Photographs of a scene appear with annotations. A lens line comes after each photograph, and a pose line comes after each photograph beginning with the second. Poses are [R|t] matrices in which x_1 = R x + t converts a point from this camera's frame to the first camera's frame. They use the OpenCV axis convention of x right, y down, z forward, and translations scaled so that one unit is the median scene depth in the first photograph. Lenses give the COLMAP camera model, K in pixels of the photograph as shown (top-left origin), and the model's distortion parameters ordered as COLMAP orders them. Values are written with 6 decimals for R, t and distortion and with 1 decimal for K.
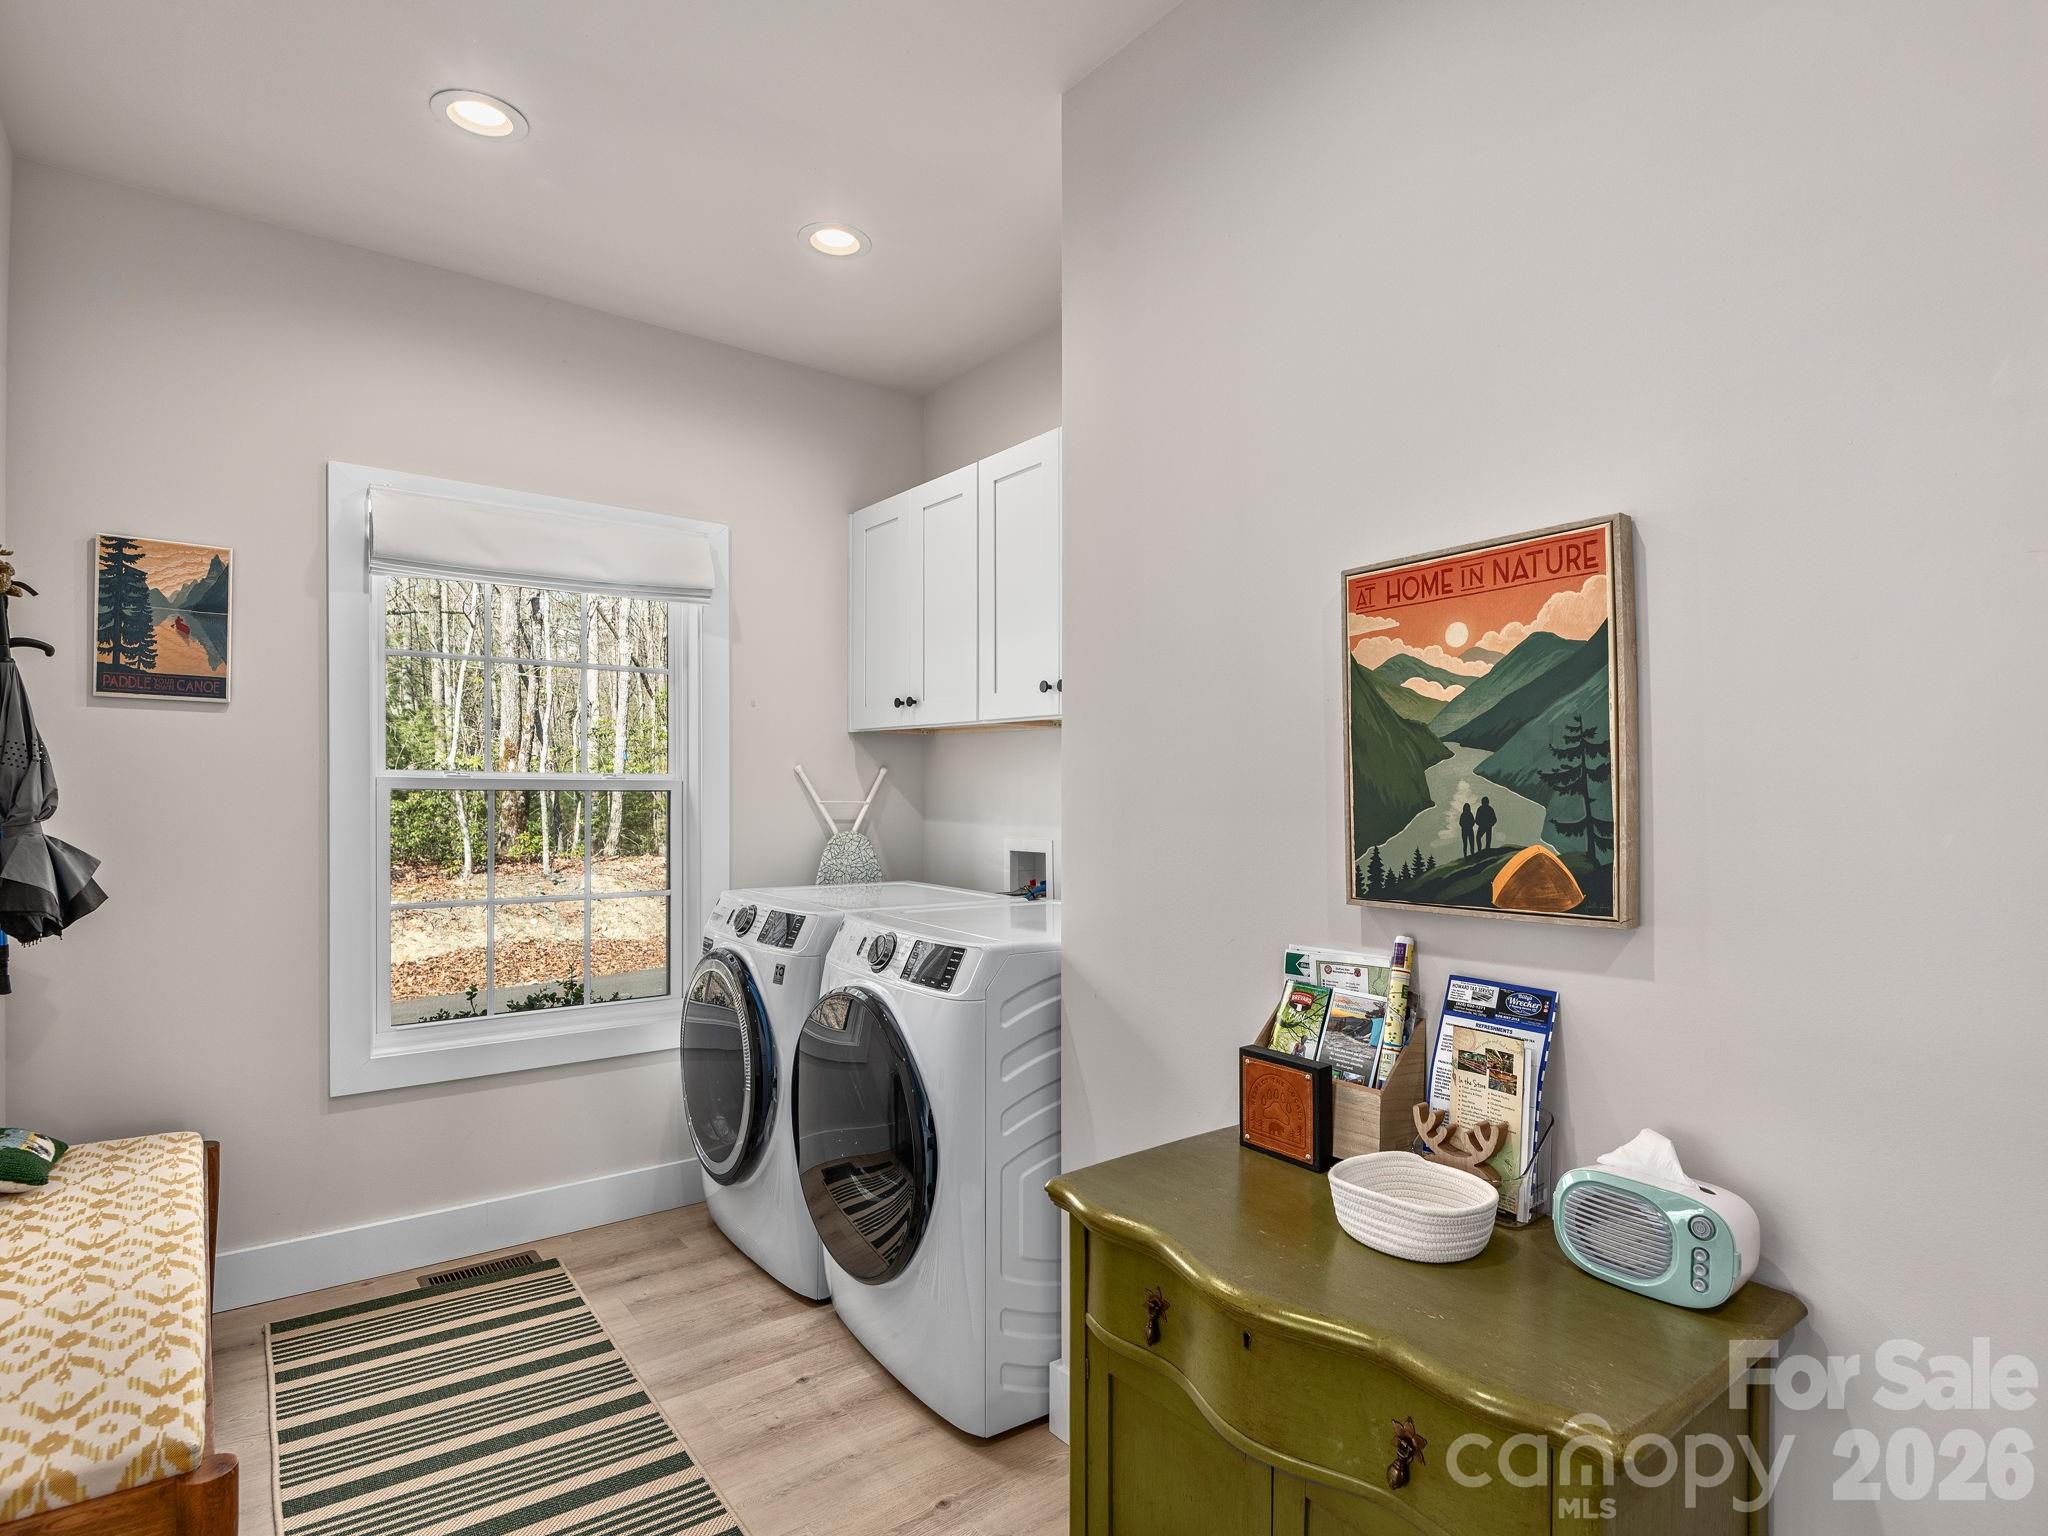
lens RADIAL K [[1082.9, 0, 1025.3], [0, 1082.9, 776.2], [0, 0, 1]] dist [0.000518, -0.006485]
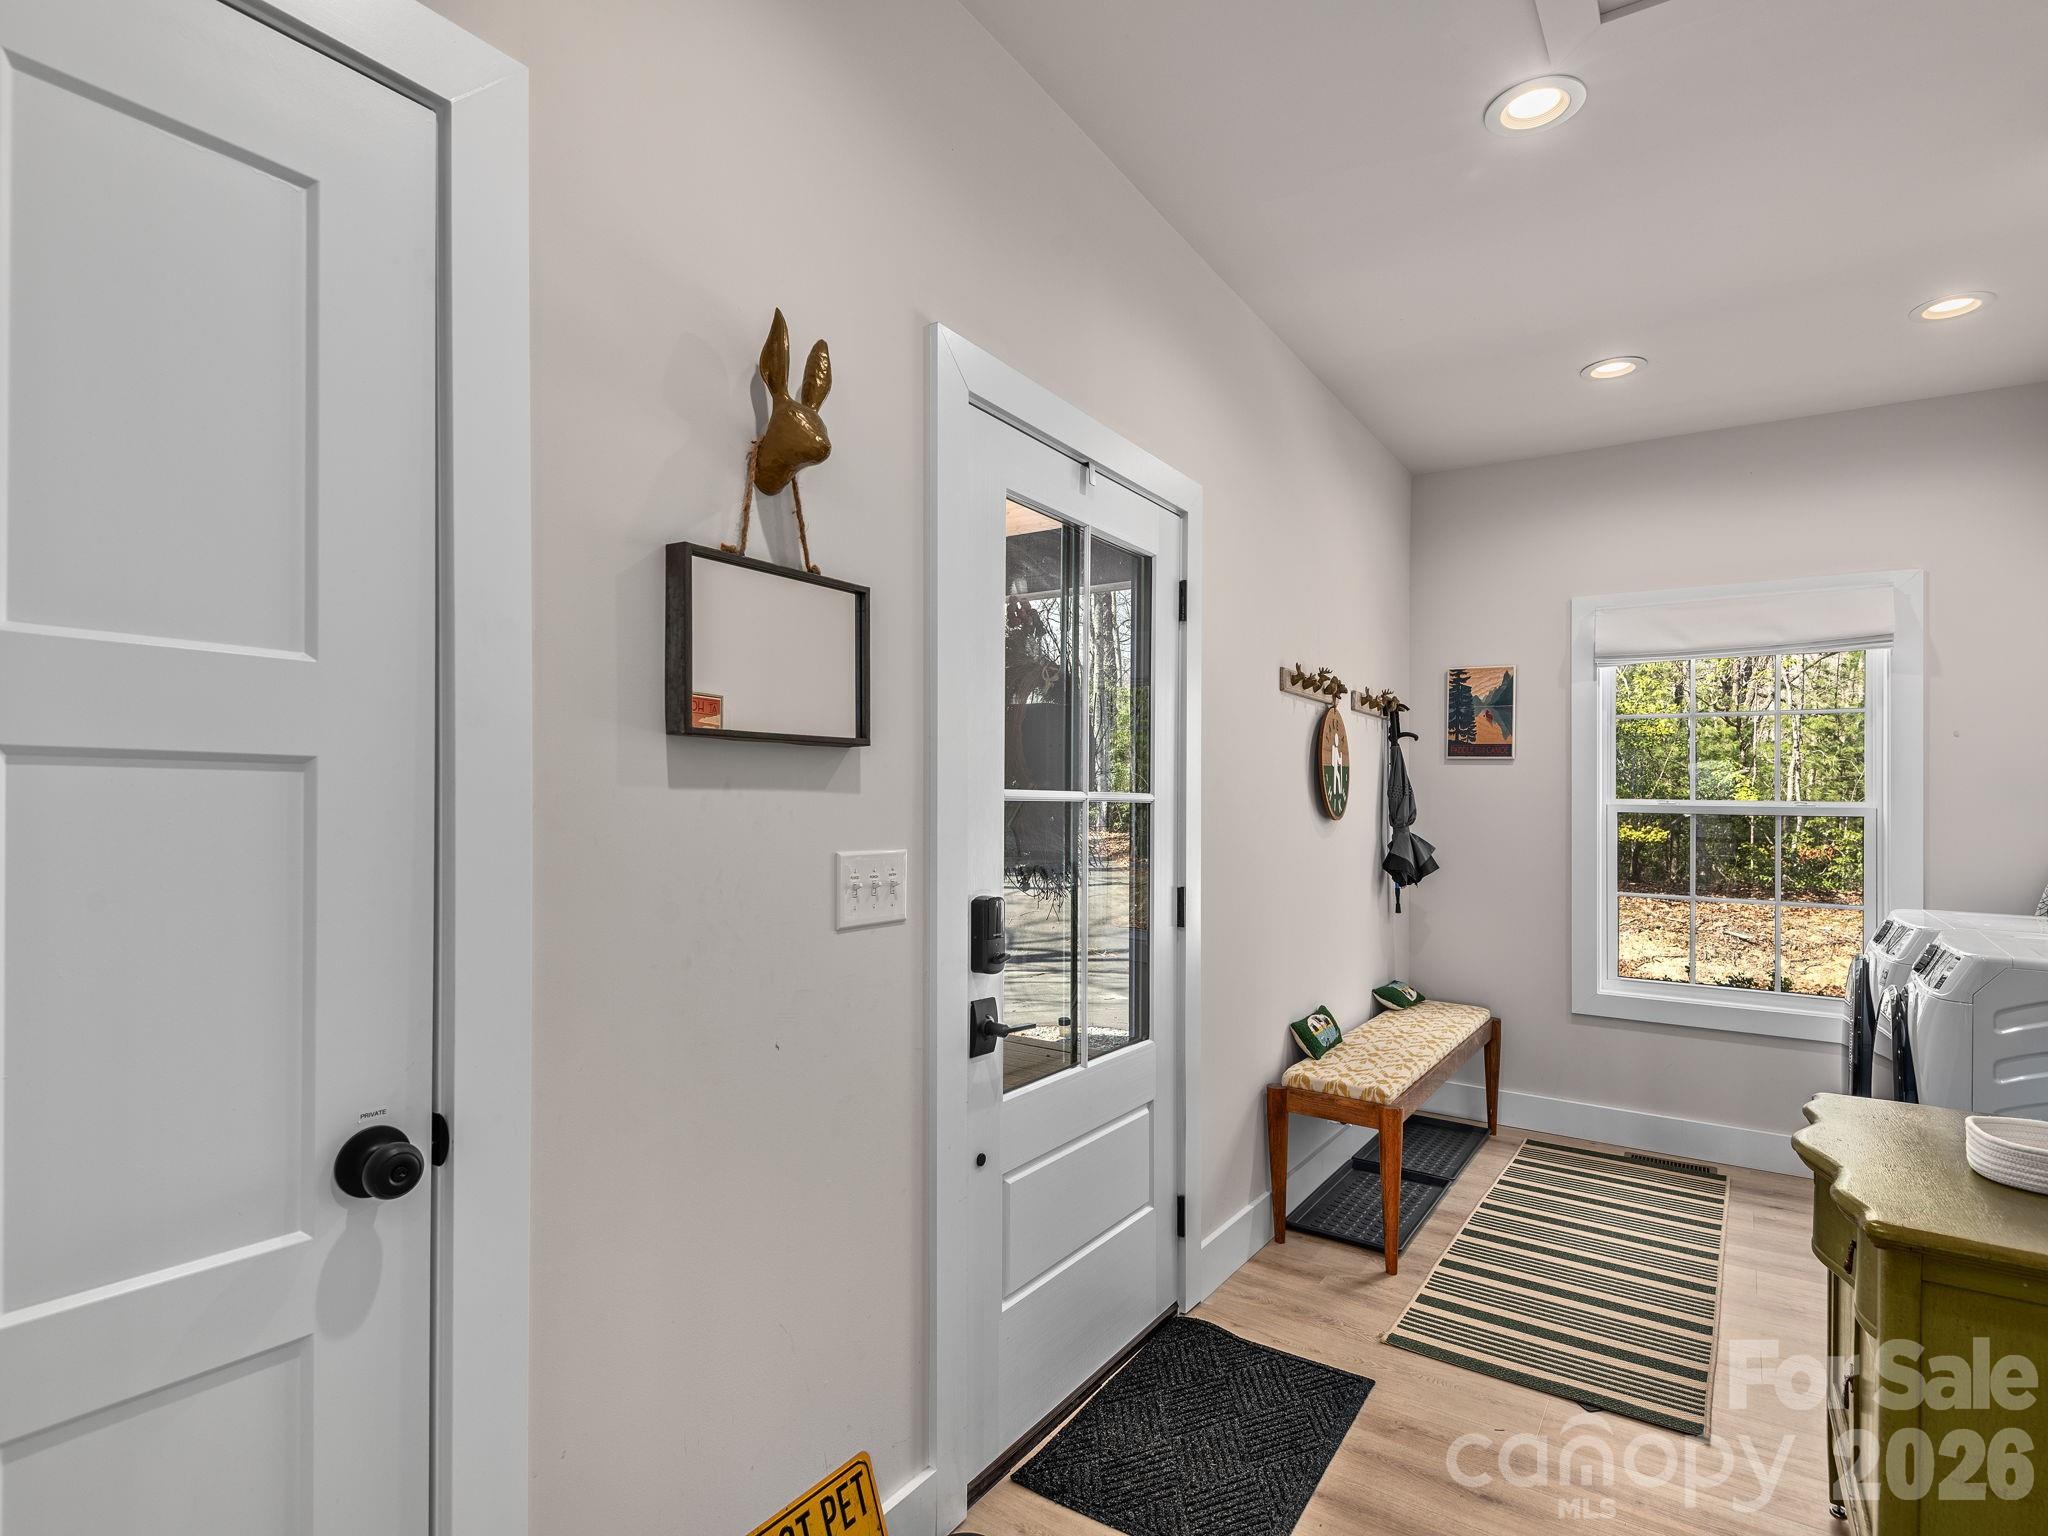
lens RADIAL K [[1060.1, 0, 1017.8], [0, 1060.1, 808.9], [0, 0, 1]] dist [0.001530, -0.001078]
pose [[0.314089, 0.003384, -0.949388, 0.587607], [-0.002511, 0.999993, 0.002734, 0.006394], [0.949390, 0.001525, 0.314095, -0.237887]]
